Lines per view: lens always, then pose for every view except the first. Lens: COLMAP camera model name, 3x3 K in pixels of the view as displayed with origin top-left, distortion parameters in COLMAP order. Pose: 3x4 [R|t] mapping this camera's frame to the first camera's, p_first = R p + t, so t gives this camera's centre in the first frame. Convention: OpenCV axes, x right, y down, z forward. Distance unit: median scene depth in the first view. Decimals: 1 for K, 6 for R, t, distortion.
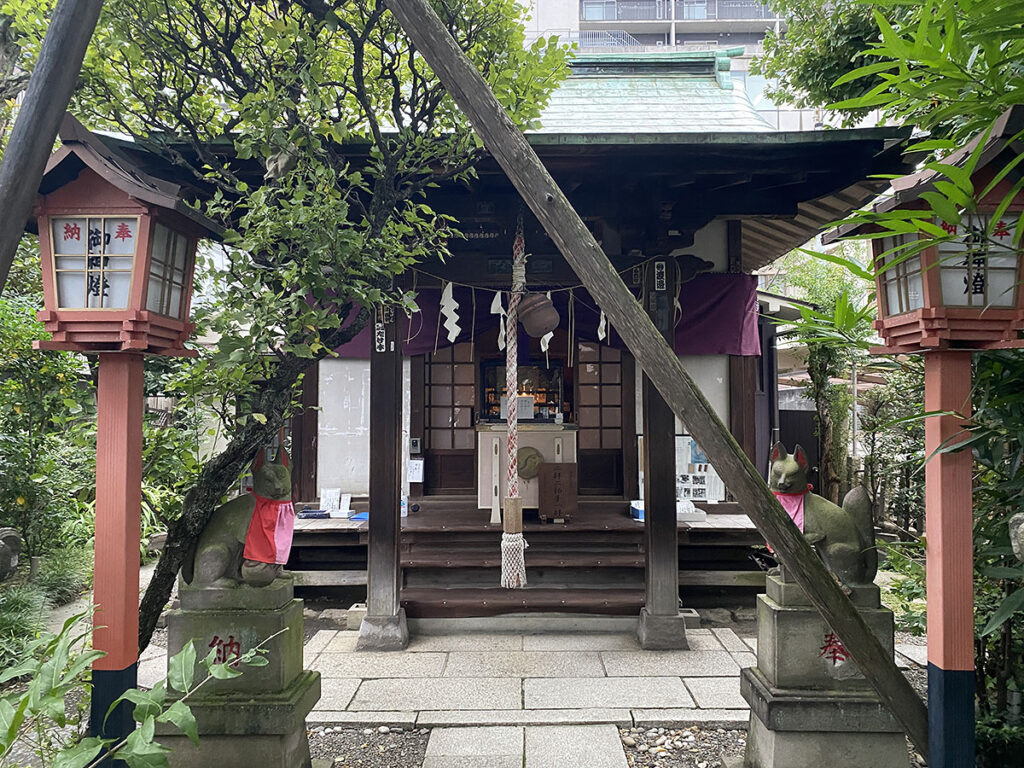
lens RADIAL K [[786.7, 0, 512.0], [0, 786.7, 384.0], [0, 0, 1]] dist [0.049515, -0.065439]
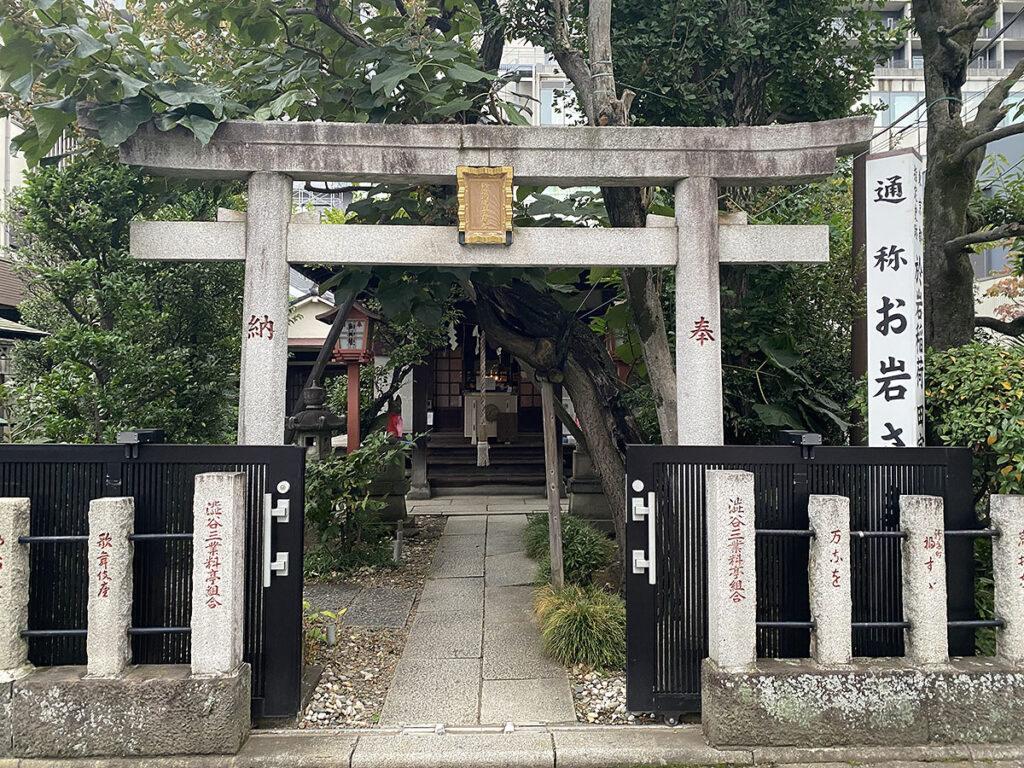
lens RADIAL K [[786.7, 0, 512.0], [0, 786.7, 384.0], [0, 0, 1]] dist [0.049515, -0.065439]
pose [[0.999356, 0.004302, 0.035636, 0.002187], [-0.005167, 0.999693, 0.024218, -0.013066], [-0.035520, -0.024386, 0.999071, -0.829156]]
